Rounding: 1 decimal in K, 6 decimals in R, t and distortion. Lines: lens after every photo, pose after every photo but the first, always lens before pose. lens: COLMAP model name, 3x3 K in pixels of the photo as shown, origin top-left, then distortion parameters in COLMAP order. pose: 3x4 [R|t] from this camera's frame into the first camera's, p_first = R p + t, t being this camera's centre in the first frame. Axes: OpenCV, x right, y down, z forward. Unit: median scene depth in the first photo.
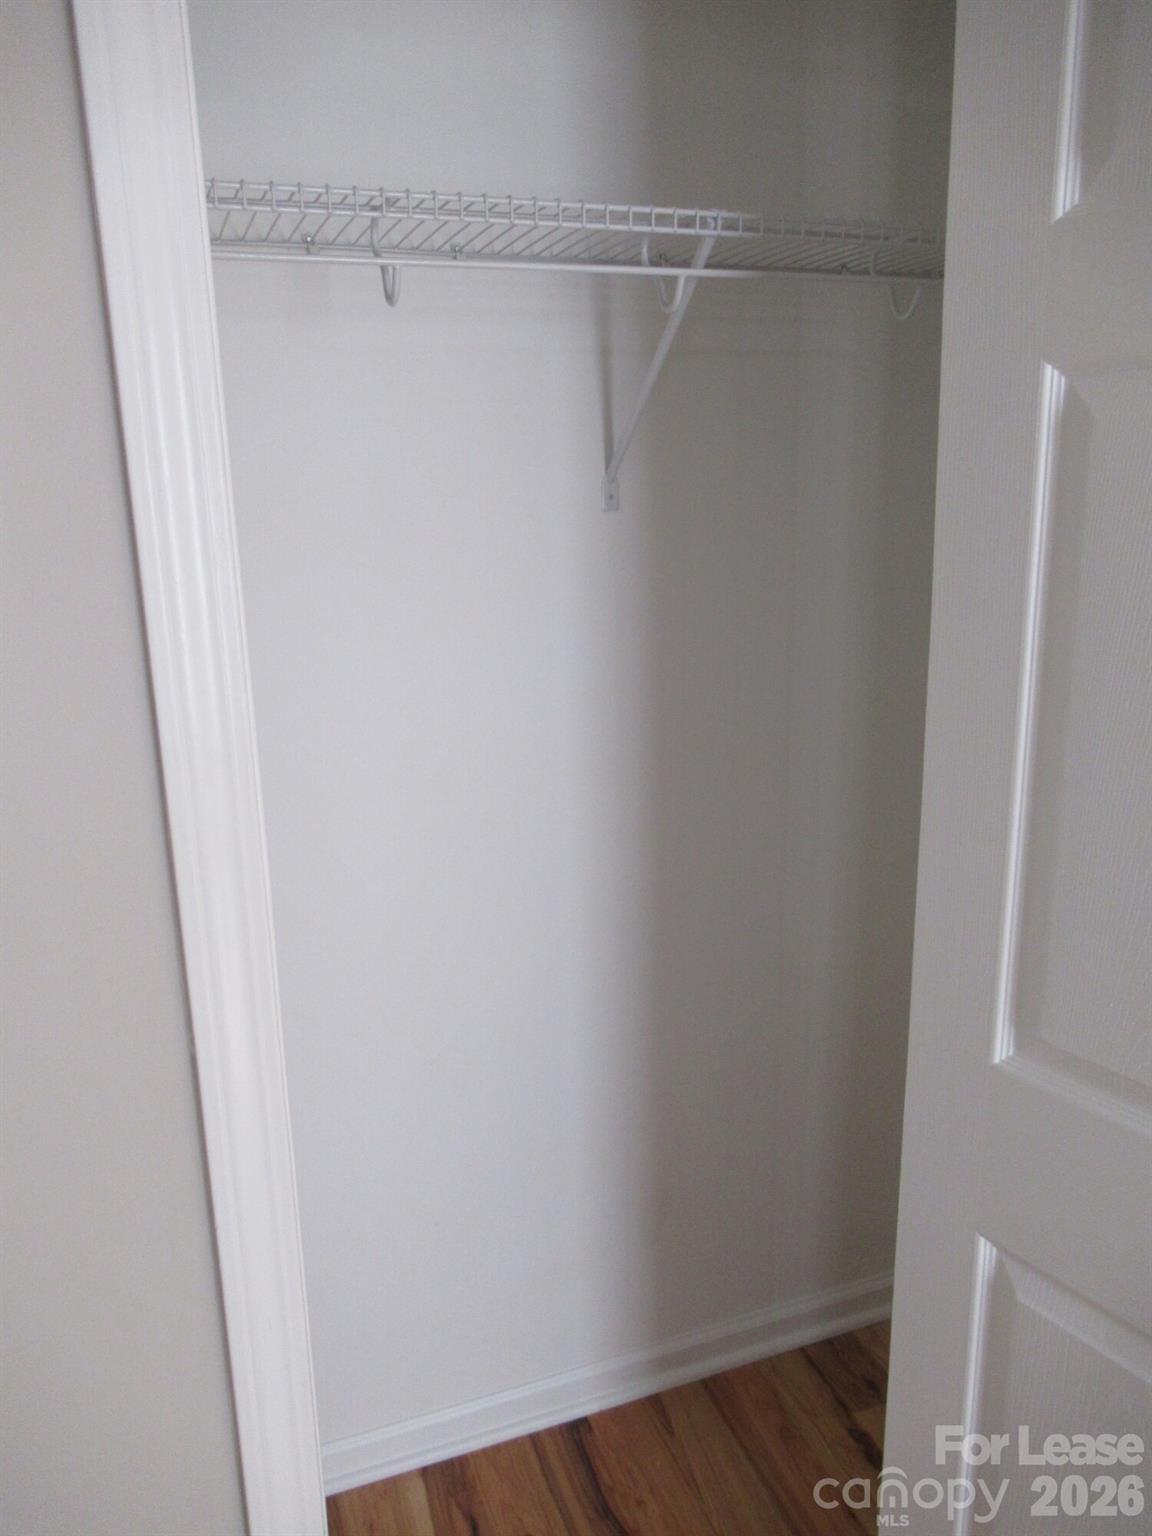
lens RADIAL K [[1130.7, 0, 576.0], [0, 1130.7, 768.0], [0, 0, 1]] dist [-0.047824, 0.001976]
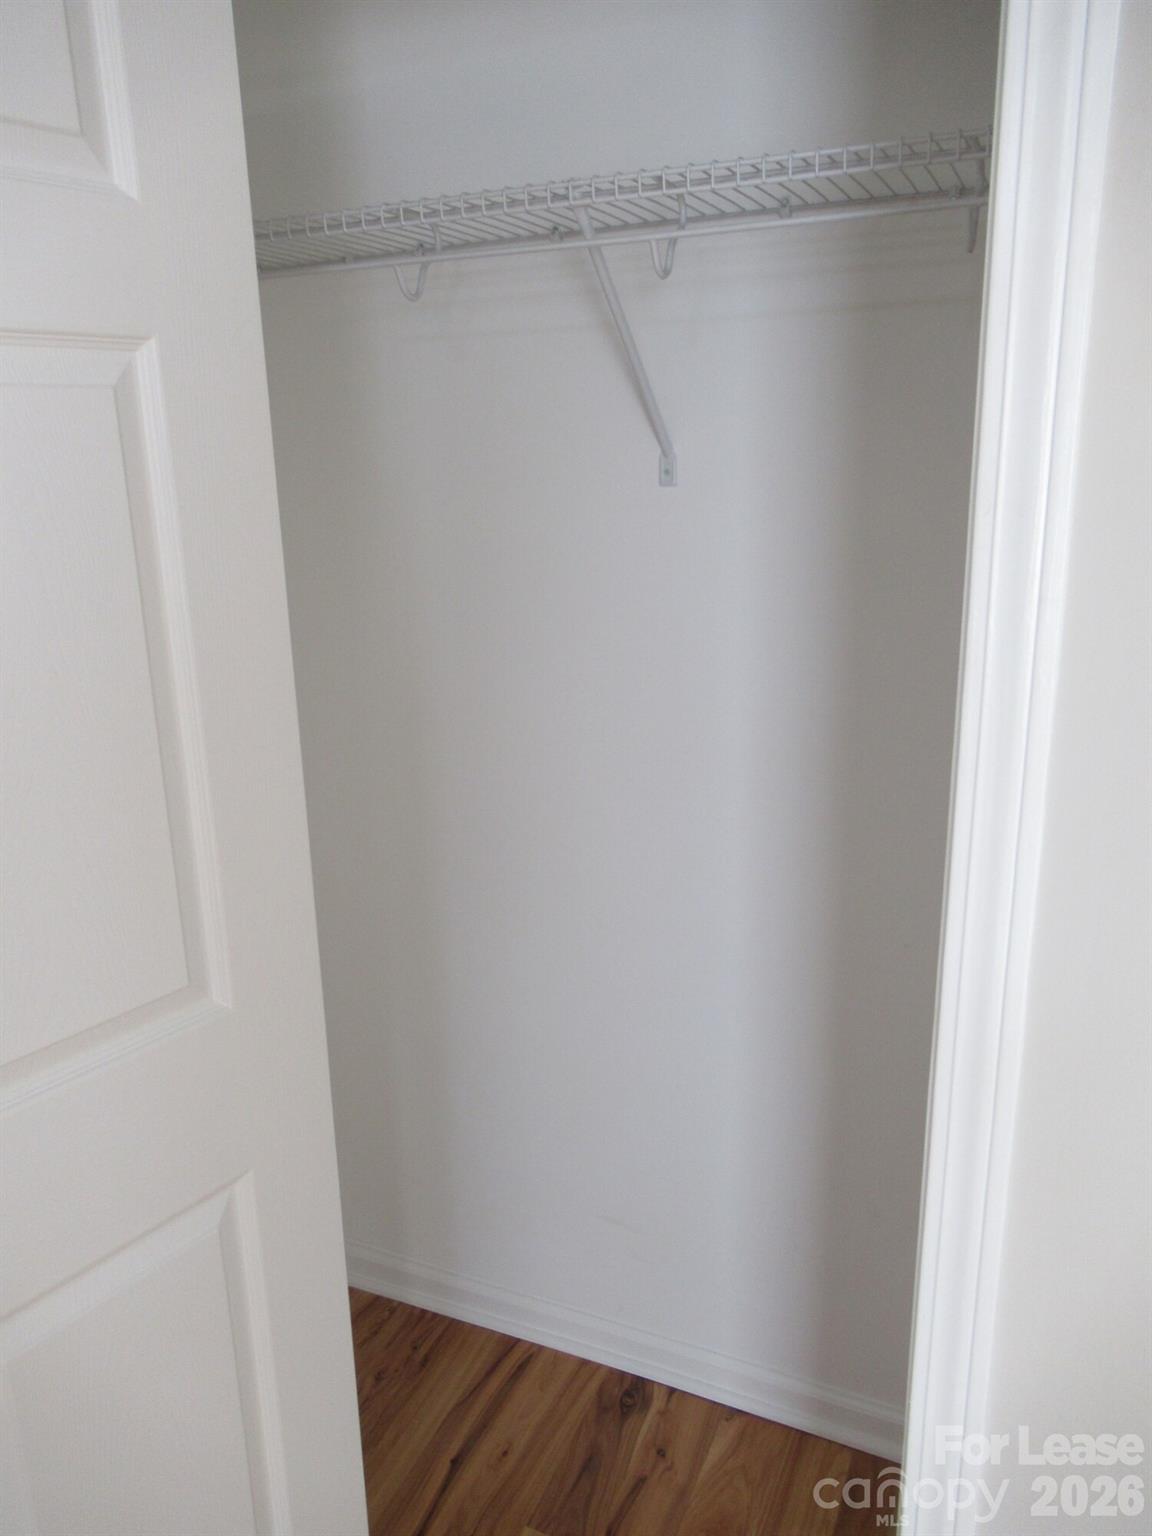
lens RADIAL K [[1130.7, 0, 576.0], [0, 1130.7, 768.0], [0, 0, 1]] dist [-0.047824, 0.001976]
pose [[0.709567, 0.195012, -0.677116, 0.721883], [-0.168501, 0.980021, 0.105672, -0.083330], [0.684195, 0.039113, 0.728250, 0.261015]]
